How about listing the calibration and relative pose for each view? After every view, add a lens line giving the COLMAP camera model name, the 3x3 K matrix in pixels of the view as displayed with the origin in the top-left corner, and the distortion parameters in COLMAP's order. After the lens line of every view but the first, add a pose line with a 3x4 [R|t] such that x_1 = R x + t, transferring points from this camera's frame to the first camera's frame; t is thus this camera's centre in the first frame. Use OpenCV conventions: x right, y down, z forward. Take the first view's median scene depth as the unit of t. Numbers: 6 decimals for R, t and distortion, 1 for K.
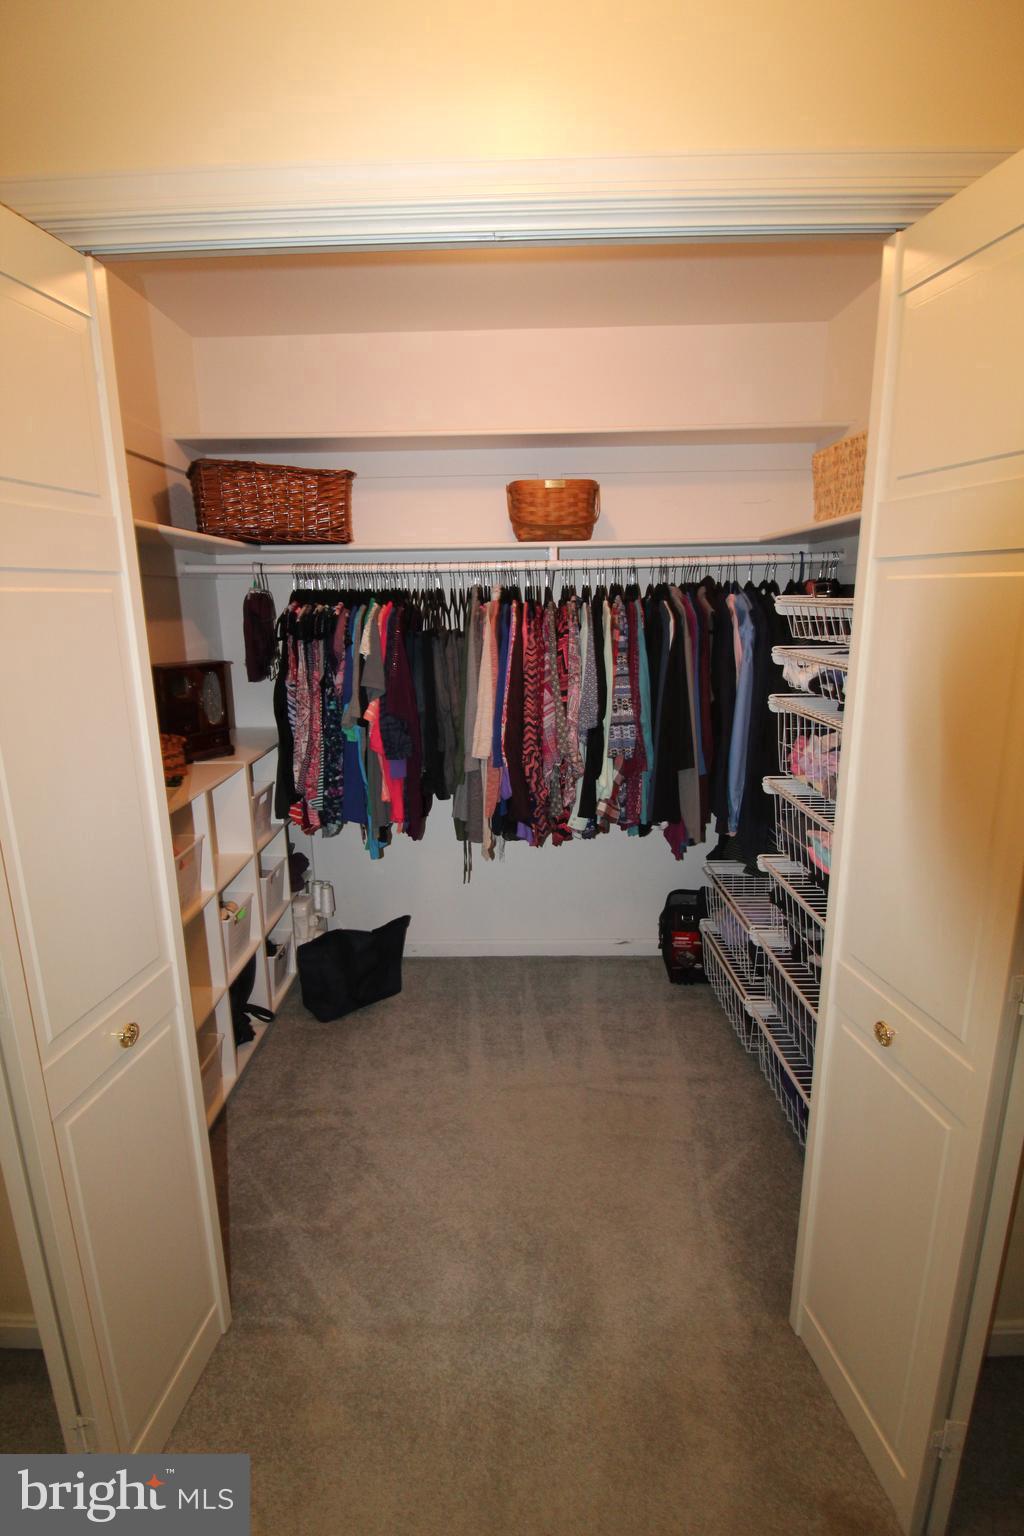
lens RADIAL K [[716.9, 0, 507.2], [0, 716.9, 757.1], [0, 0, 1]] dist [0.003135, -0.014808]
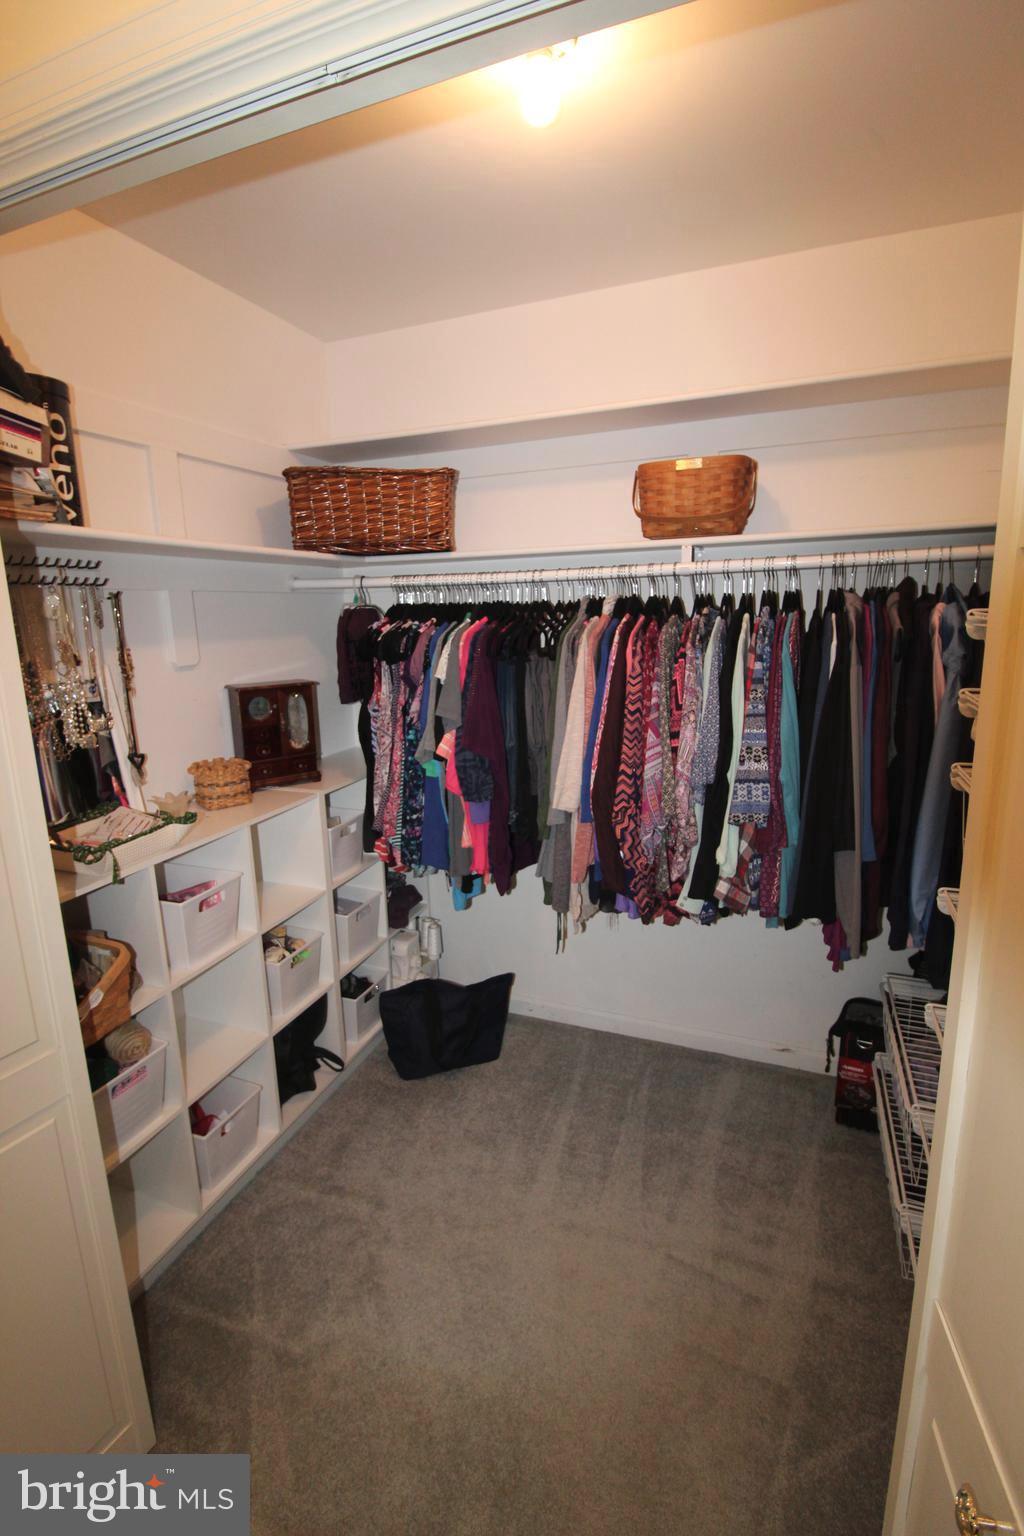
lens RADIAL K [[716.9, 0, 507.2], [0, 716.9, 757.1], [0, 0, 1]] dist [0.003135, -0.014808]
pose [[0.932772, 0.062660, -0.354980, 0.176570], [-0.064312, 0.997904, 0.007155, -0.056889], [0.354684, 0.016155, 0.934847, 0.208427]]
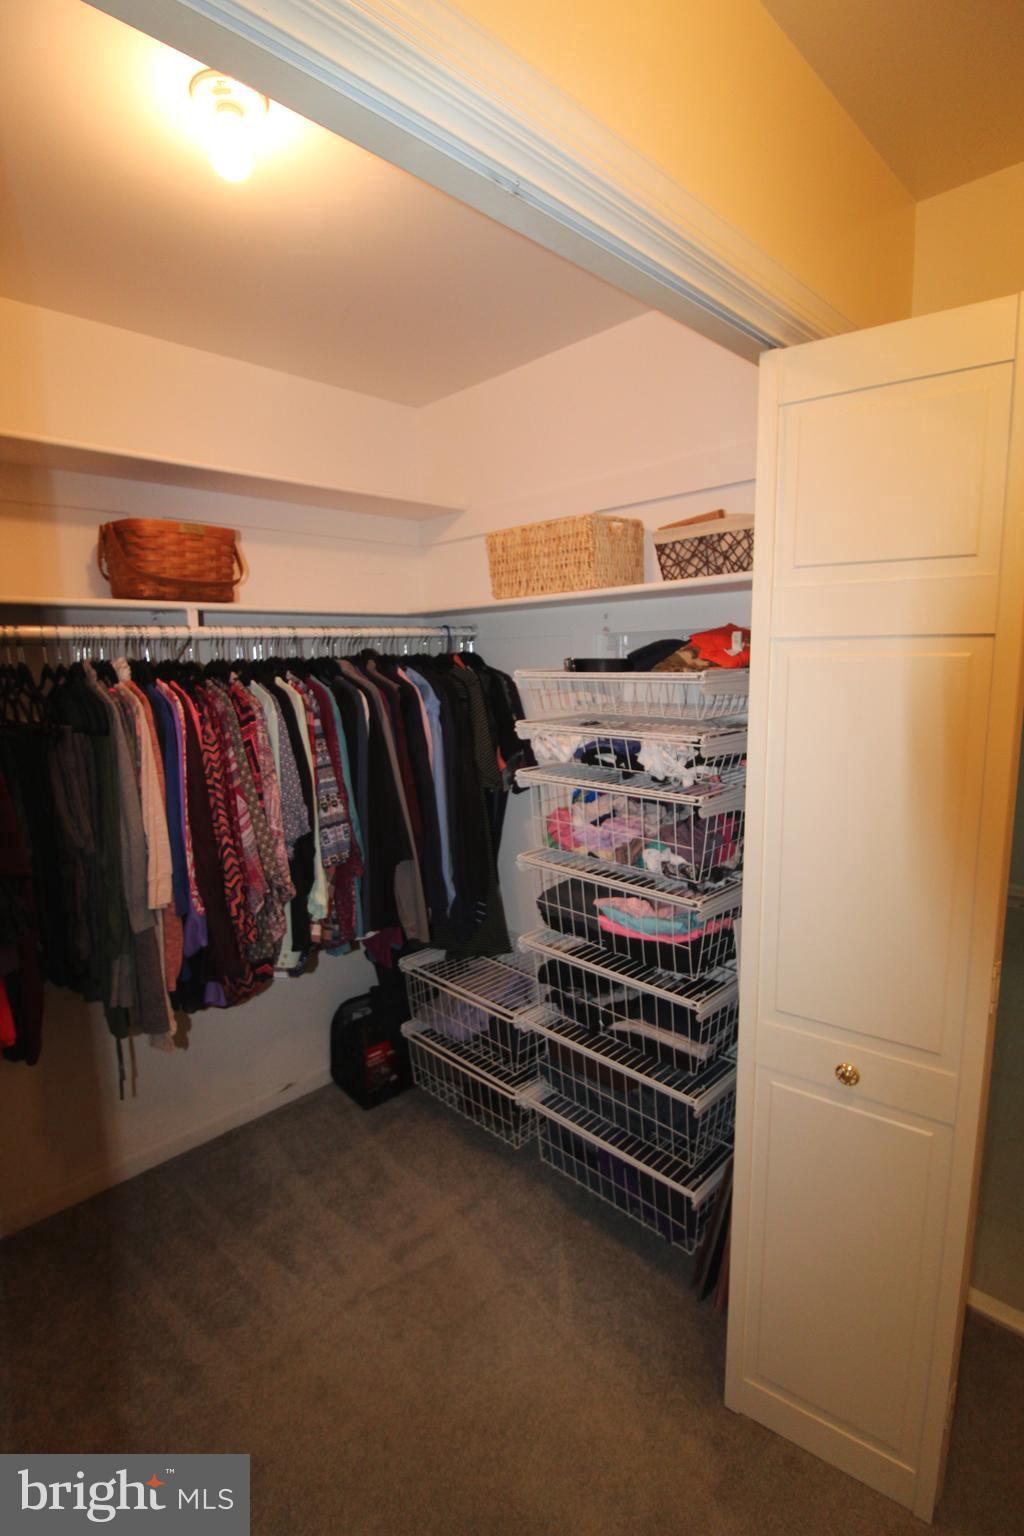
lens RADIAL K [[705.5, 0, 502.5], [0, 705.5, 761.1], [0, 0, 1]] dist [0.002317, -0.013206]
pose [[0.705359, -0.101903, 0.701487, -0.249539], [0.164835, 0.986064, -0.022503, -0.064178], [-0.689419, 0.131502, 0.712327, 0.265625]]
